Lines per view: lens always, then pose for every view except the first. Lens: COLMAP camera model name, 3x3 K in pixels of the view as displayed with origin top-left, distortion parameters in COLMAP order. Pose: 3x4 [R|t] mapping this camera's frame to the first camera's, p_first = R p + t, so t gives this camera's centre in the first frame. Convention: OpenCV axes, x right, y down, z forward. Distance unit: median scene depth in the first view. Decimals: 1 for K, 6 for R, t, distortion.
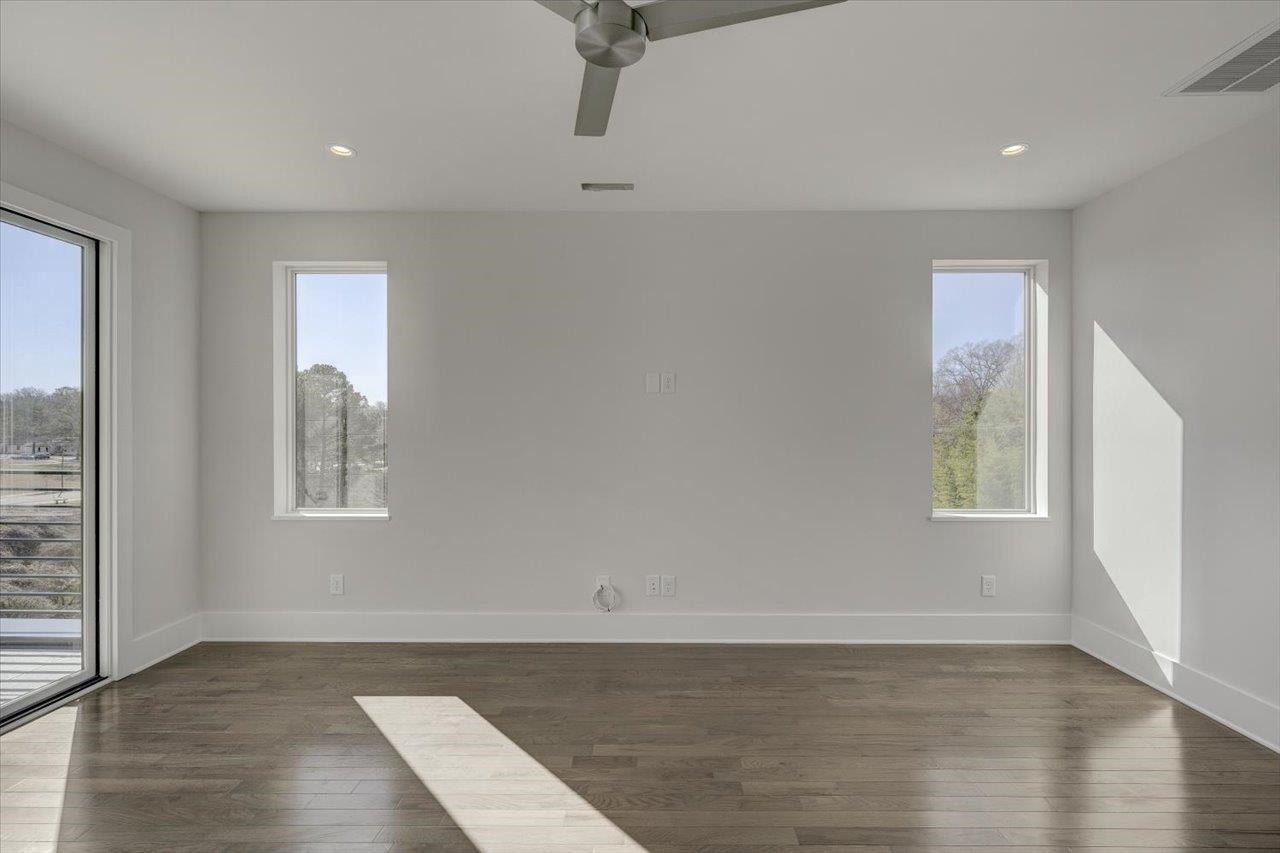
lens RADIAL K [[580.3, 0, 630.2], [0, 580.3, 422.1], [0, 0, 1]] dist [-0.002793, 0.000470]
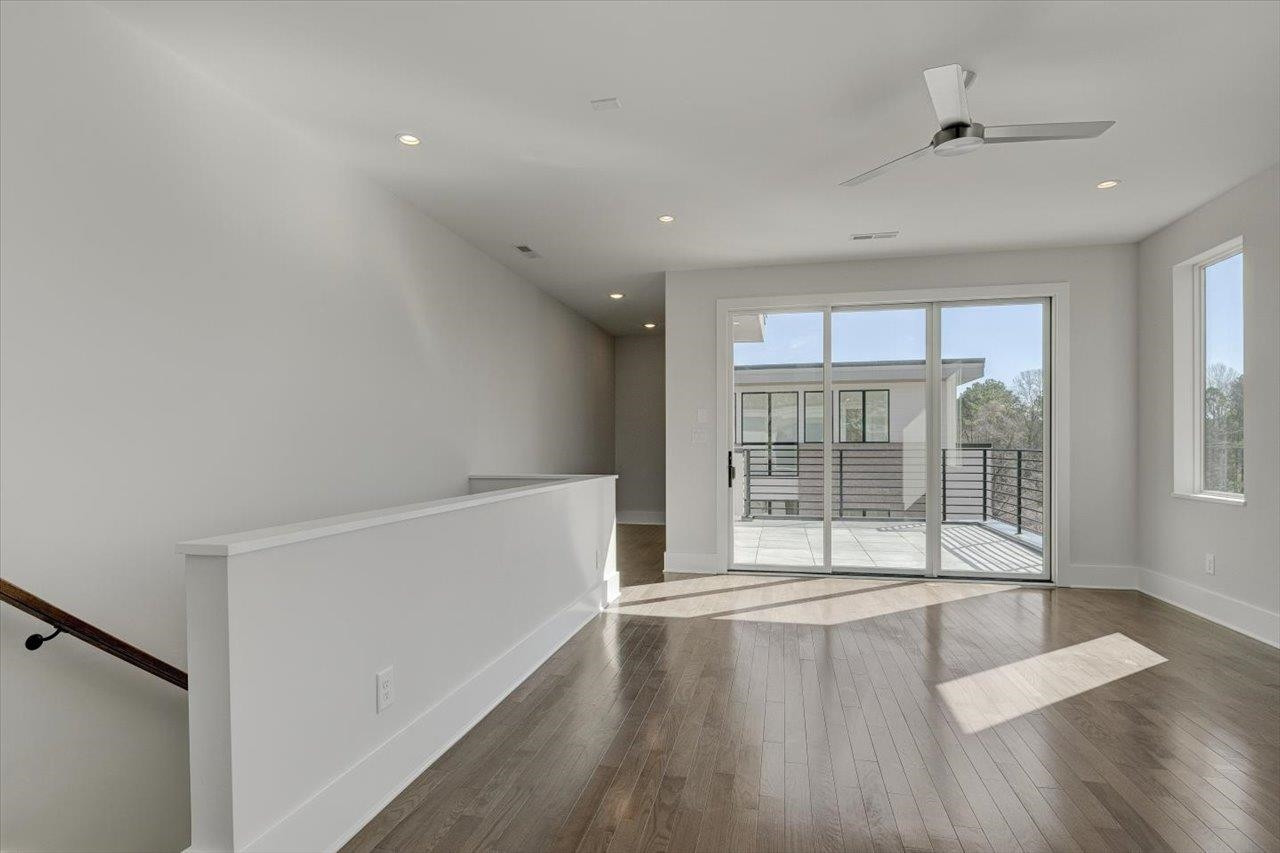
lens RADIAL K [[643.6, 0, 629.9], [0, 643.6, 438.8], [0, 0, 1]] dist [-0.005390, -0.000892]
pose [[-0.229554, -0.009885, -0.973246, 0.901654], [0.008014, 0.999895, -0.012046, 0.068055], [0.973263, -0.010565, -0.229451, 0.274691]]
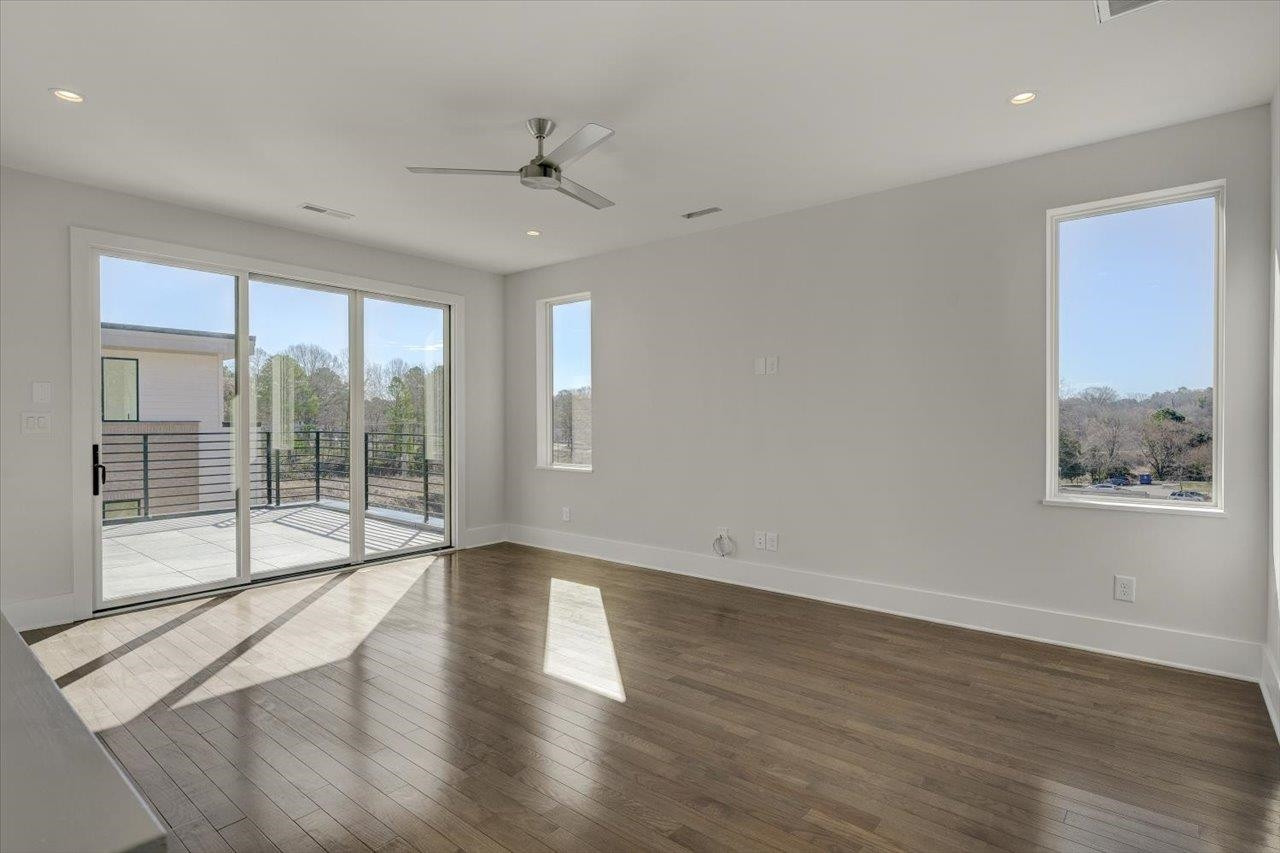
lens RADIAL K [[643.6, 0, 625.9], [0, 643.6, 423.7], [0, 0, 1]] dist [-0.005390, -0.000892]
pose [[0.770630, 0.002800, -0.637277, 0.711983], [0.006215, 0.999910, 0.011908, 0.032633], [0.637253, -0.013137, 0.770543, -0.181202]]
